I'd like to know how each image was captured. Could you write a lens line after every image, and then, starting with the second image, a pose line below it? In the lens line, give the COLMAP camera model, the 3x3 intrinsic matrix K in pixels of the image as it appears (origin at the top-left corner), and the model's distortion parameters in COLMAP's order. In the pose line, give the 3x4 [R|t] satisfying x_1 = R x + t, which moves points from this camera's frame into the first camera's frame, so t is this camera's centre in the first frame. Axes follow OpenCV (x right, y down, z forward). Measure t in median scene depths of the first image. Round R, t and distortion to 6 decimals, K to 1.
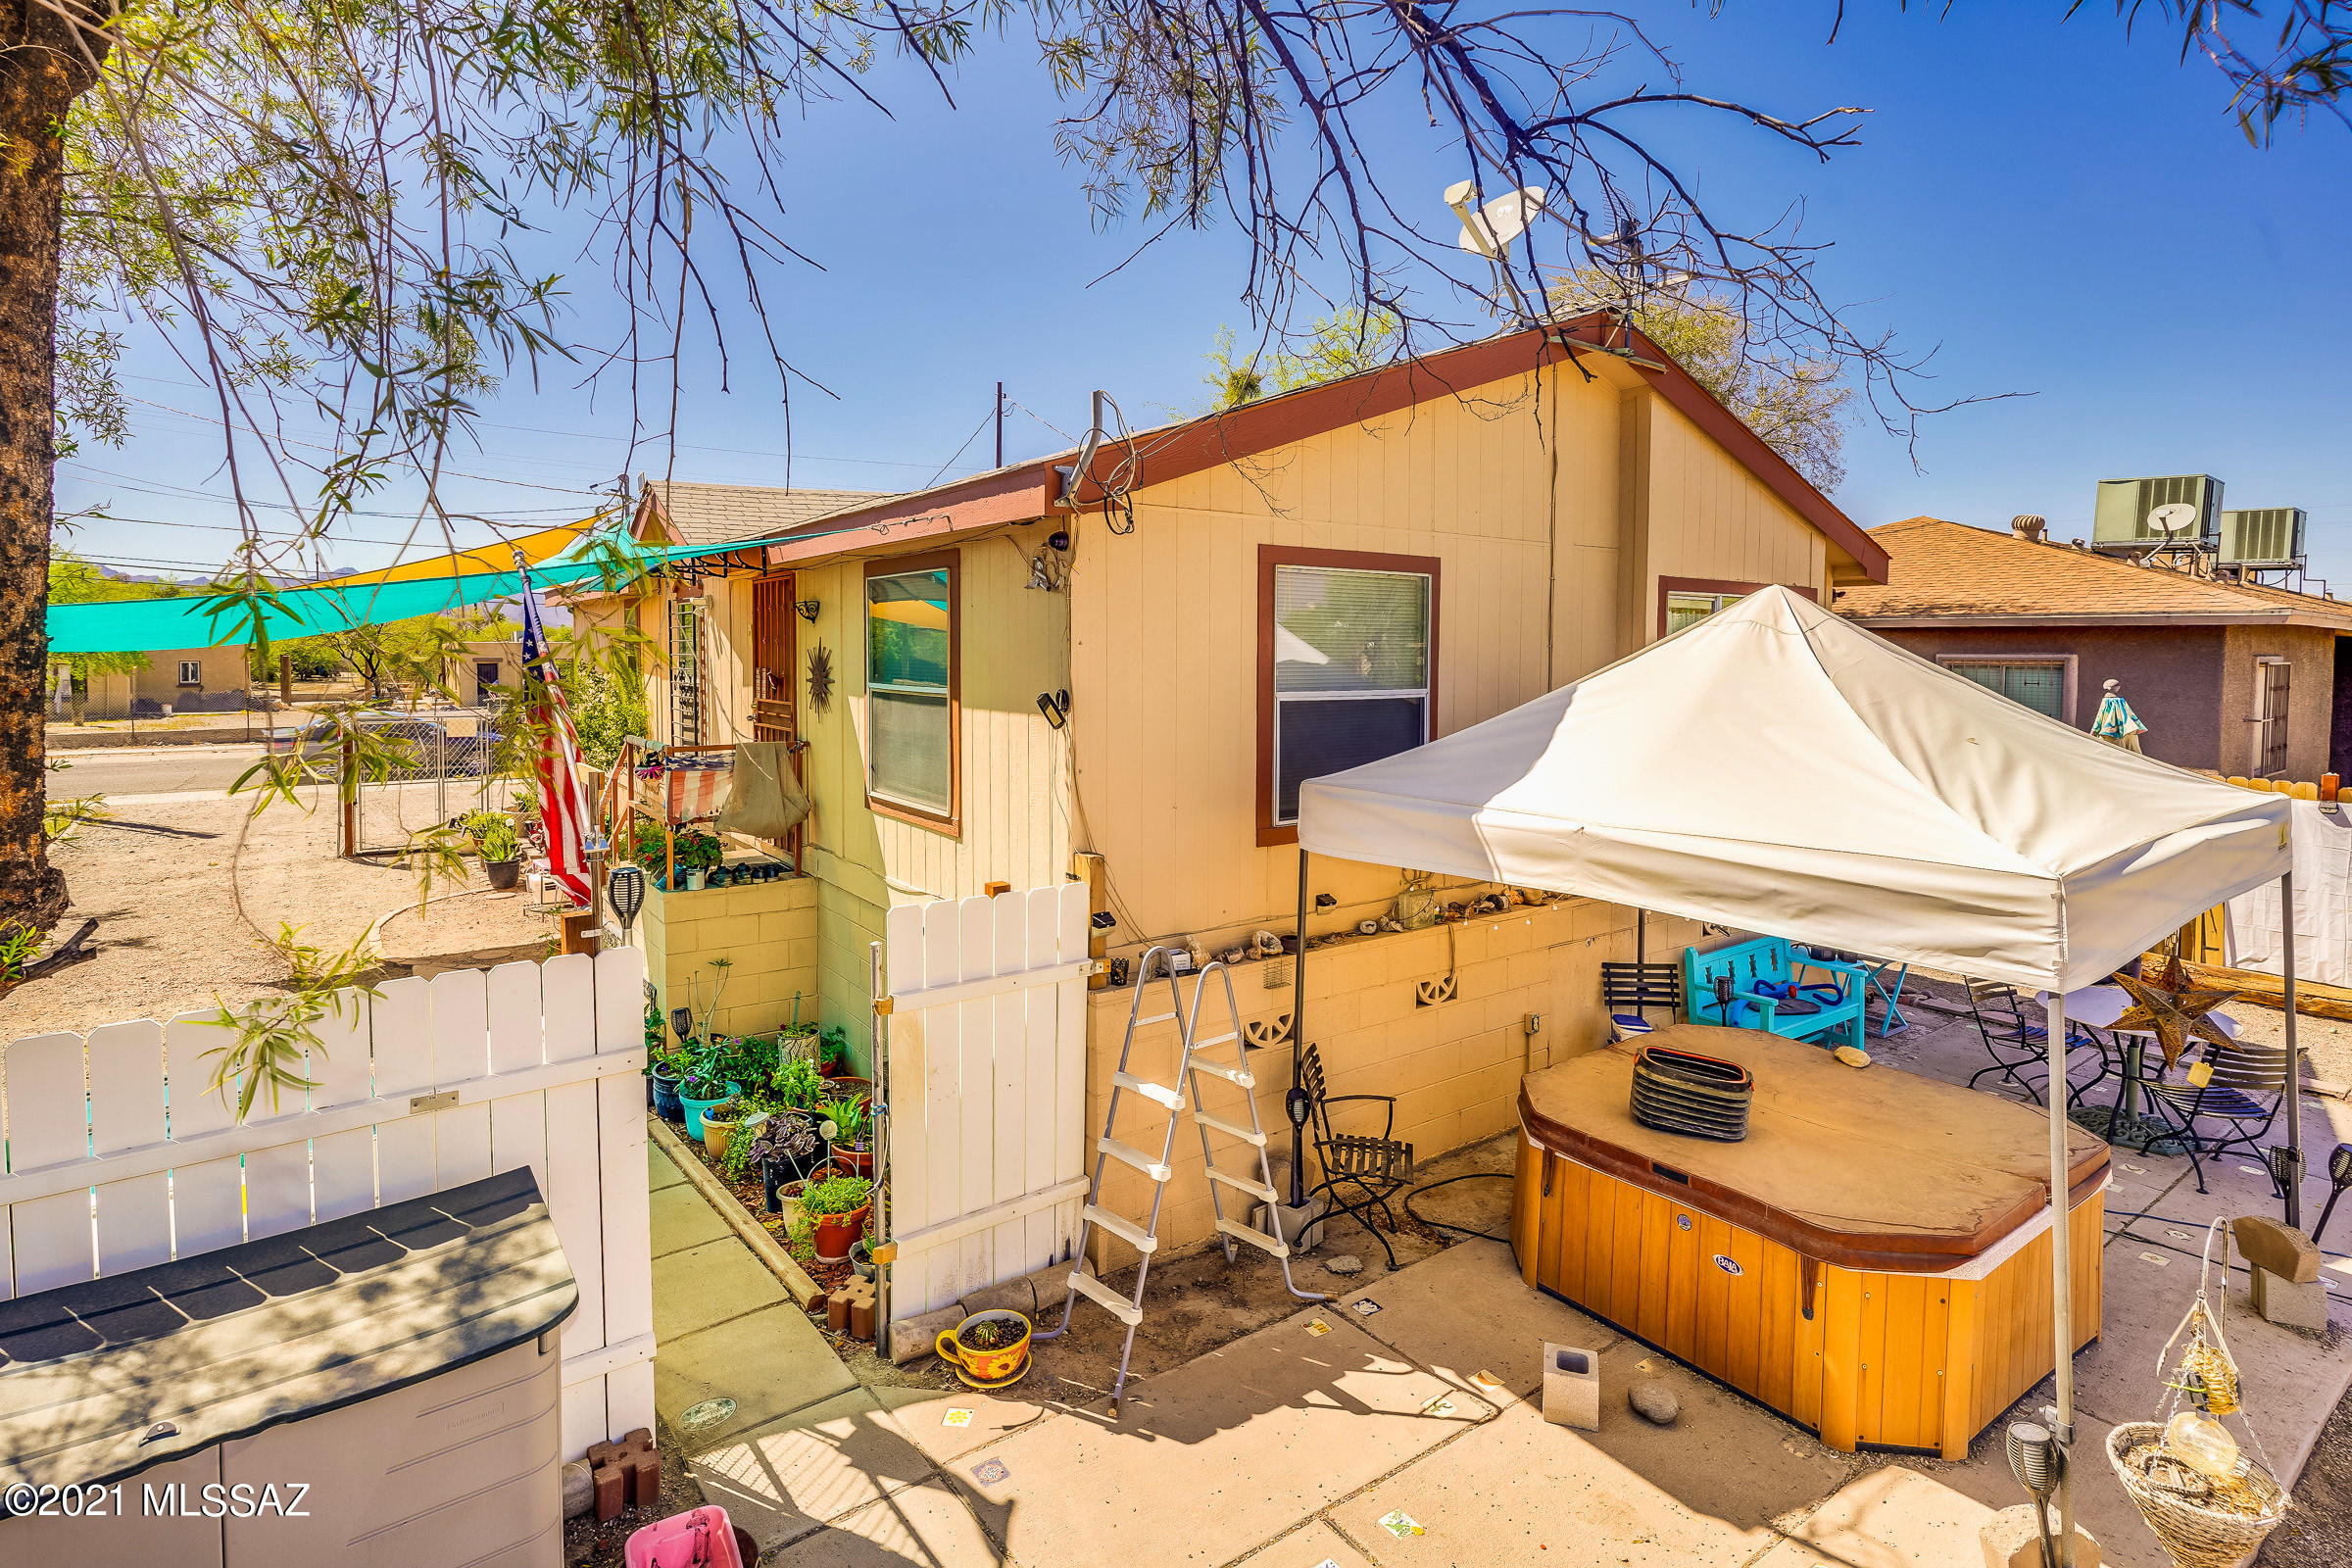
lens RADIAL K [[1162.4, 0, 1167.3], [0, 1162.4, 703.0], [0, 0, 1]] dist [-0.005487, 0.000739]
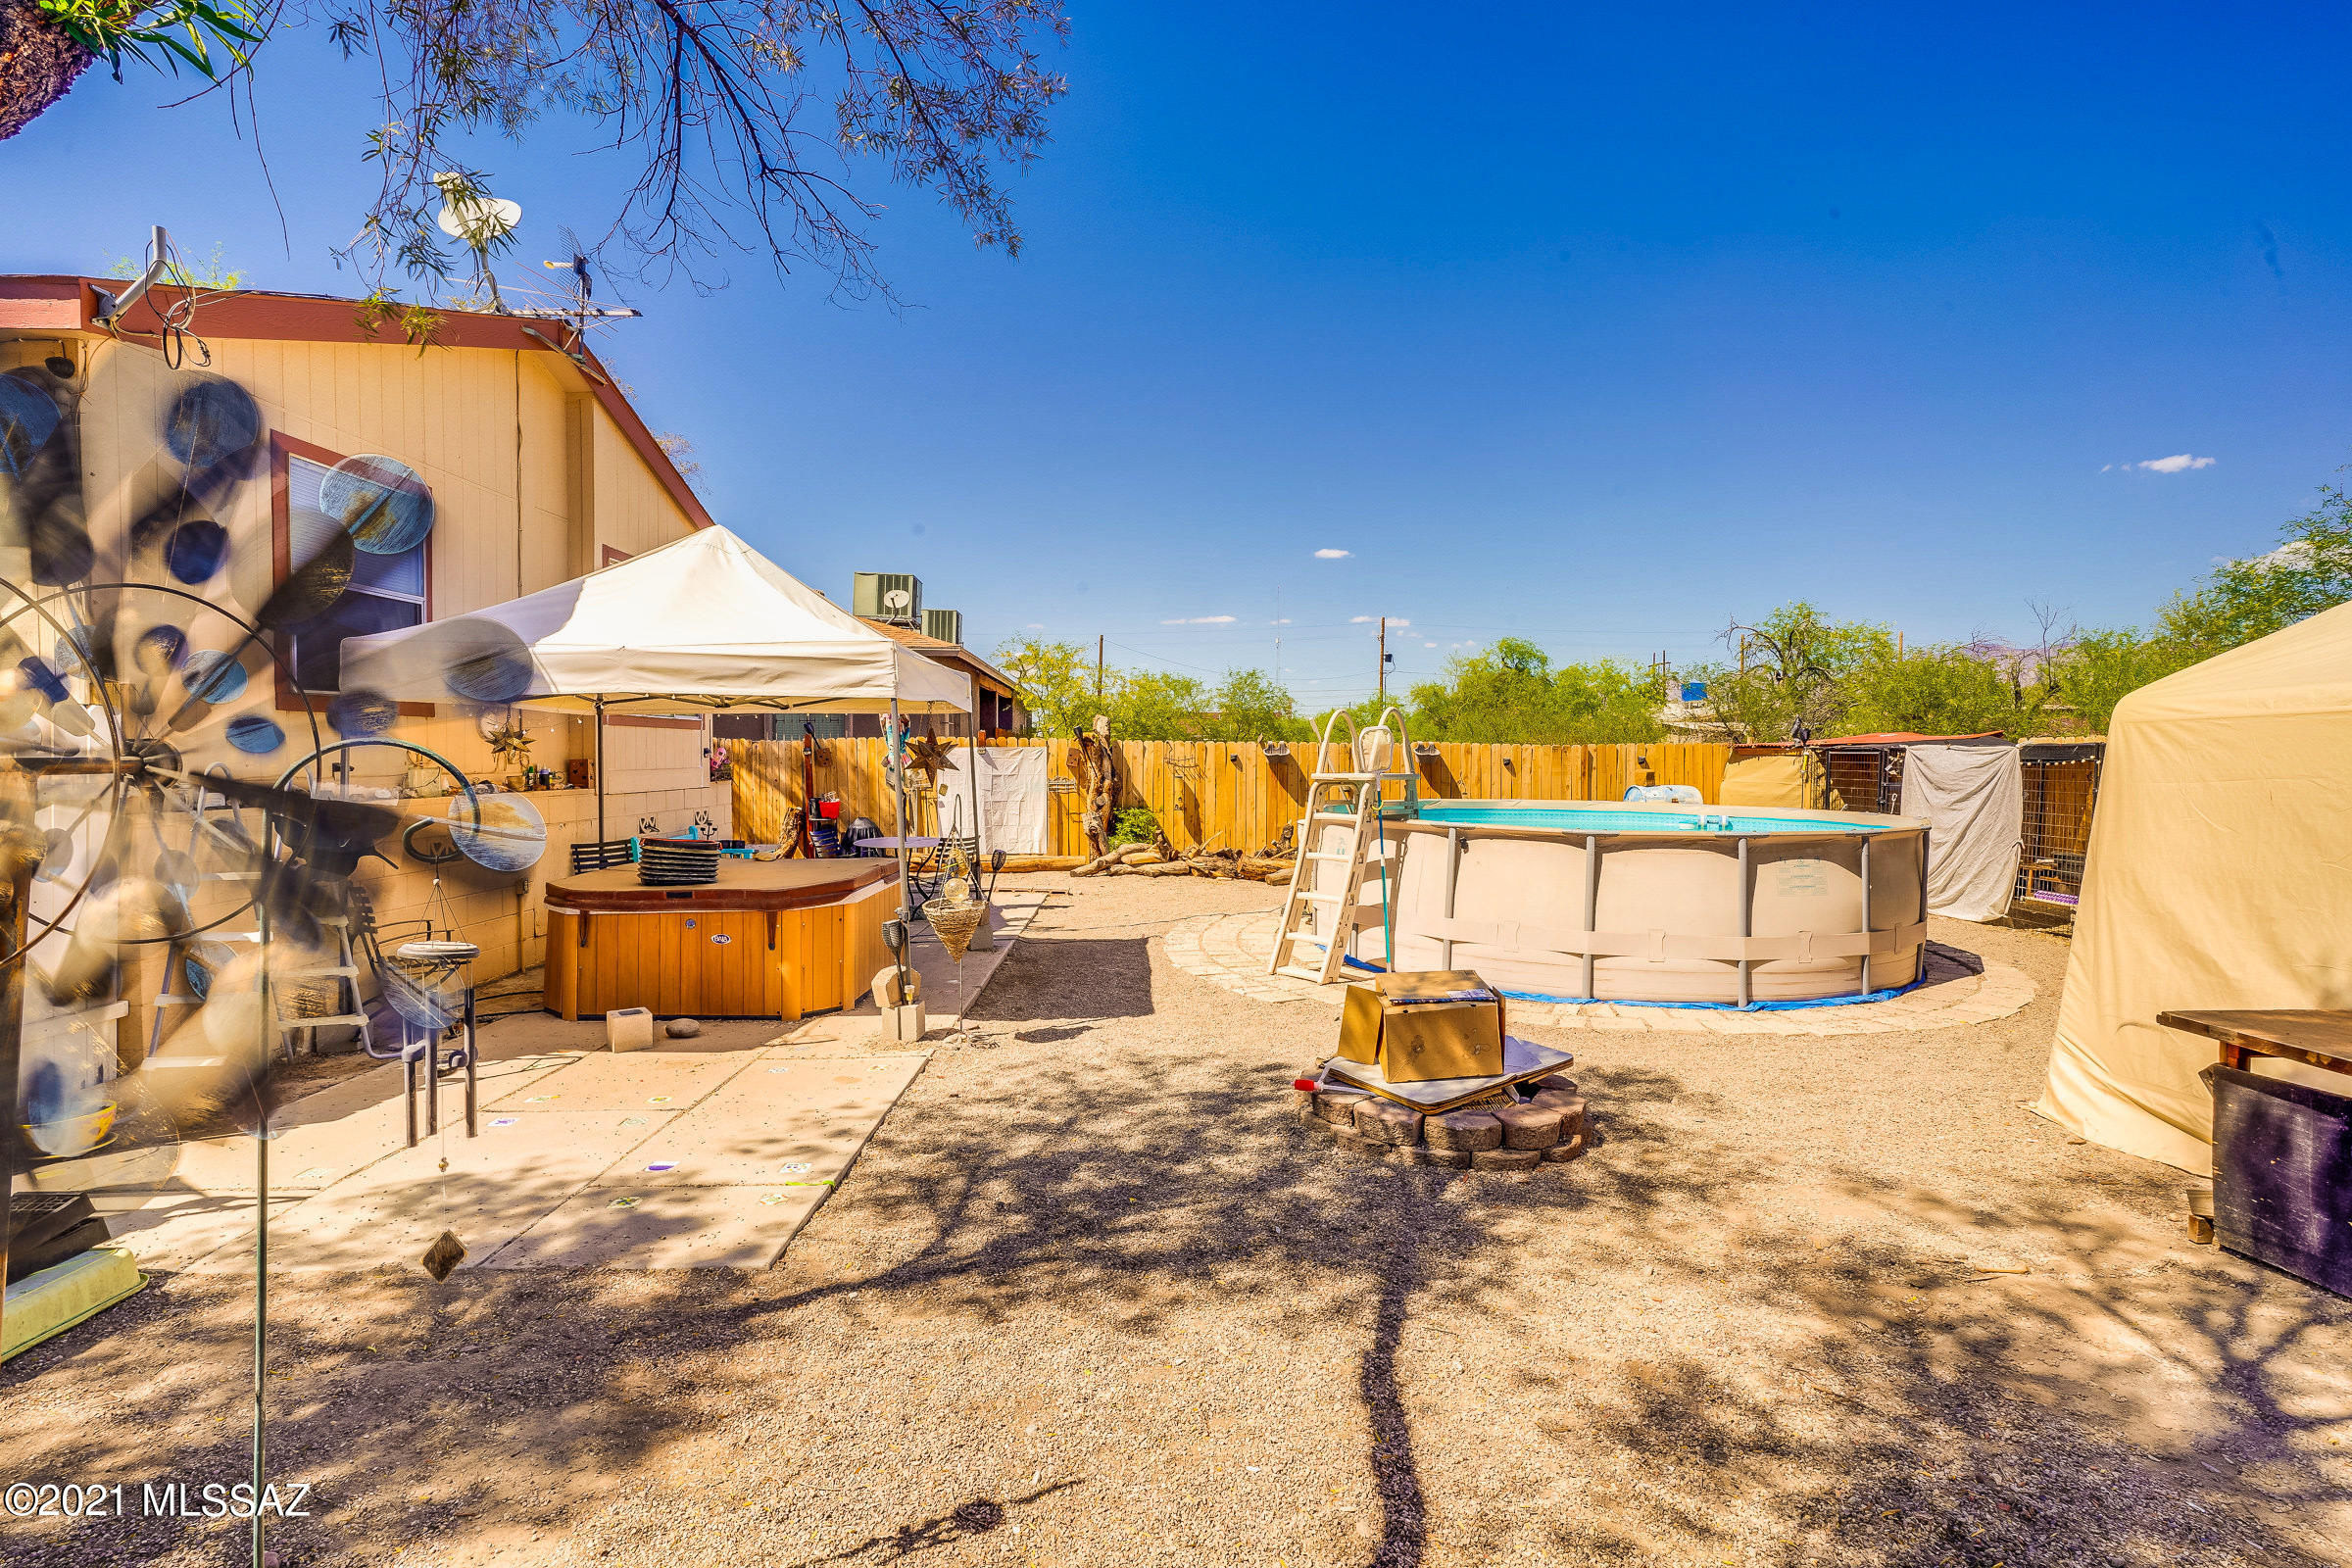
lens RADIAL K [[1132.4, 0, 1174.3], [0, 1132.4, 782.8], [0, 0, 1]] dist [-0.002774, 0.000546]
pose [[0.572169, -0.022519, 0.819827, -0.395997], [0.036868, 0.999319, 0.001718, 0.283082], [-0.819307, 0.029242, 0.572609, -0.364131]]
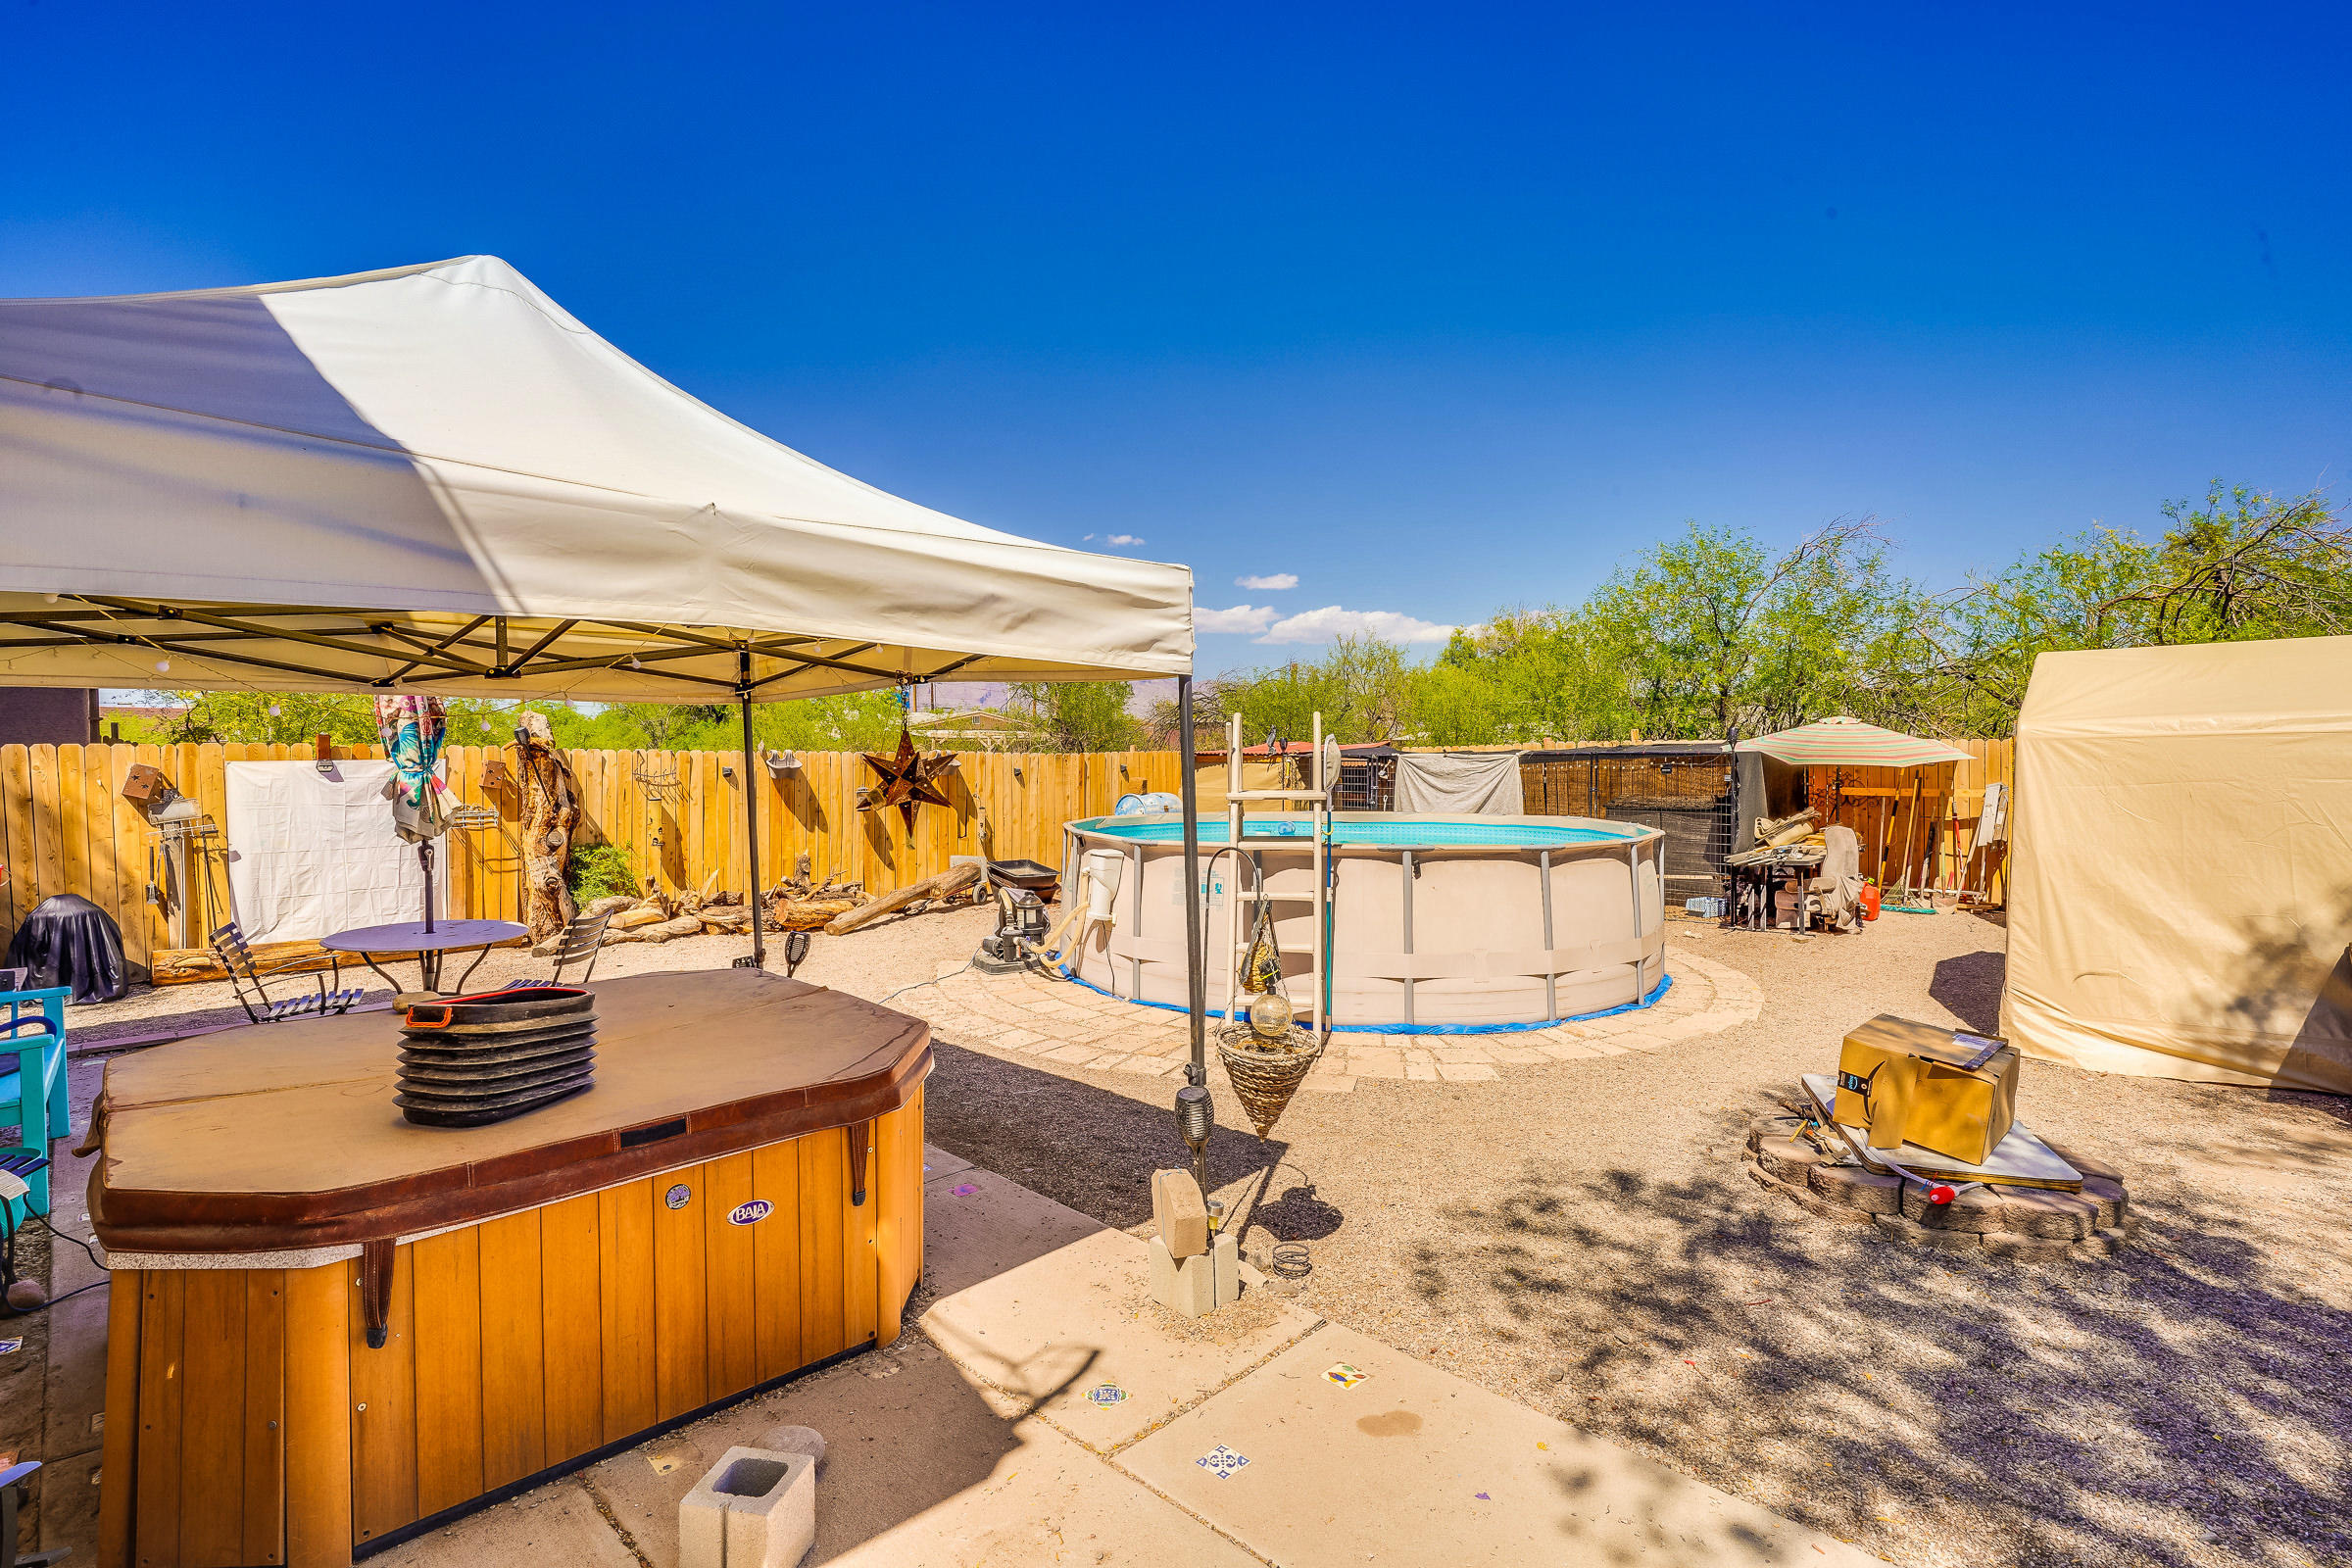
lens RADIAL K [[1132.4, 0, 1154.0], [0, 1132.4, 793.1], [0, 0, 1]] dist [-0.002774, 0.000546]
pose [[-0.147760, -0.032184, 0.988499, -0.190528], [0.049641, 0.997969, 0.039912, 0.215873], [-0.987777, 0.054968, -0.145862, 0.816679]]
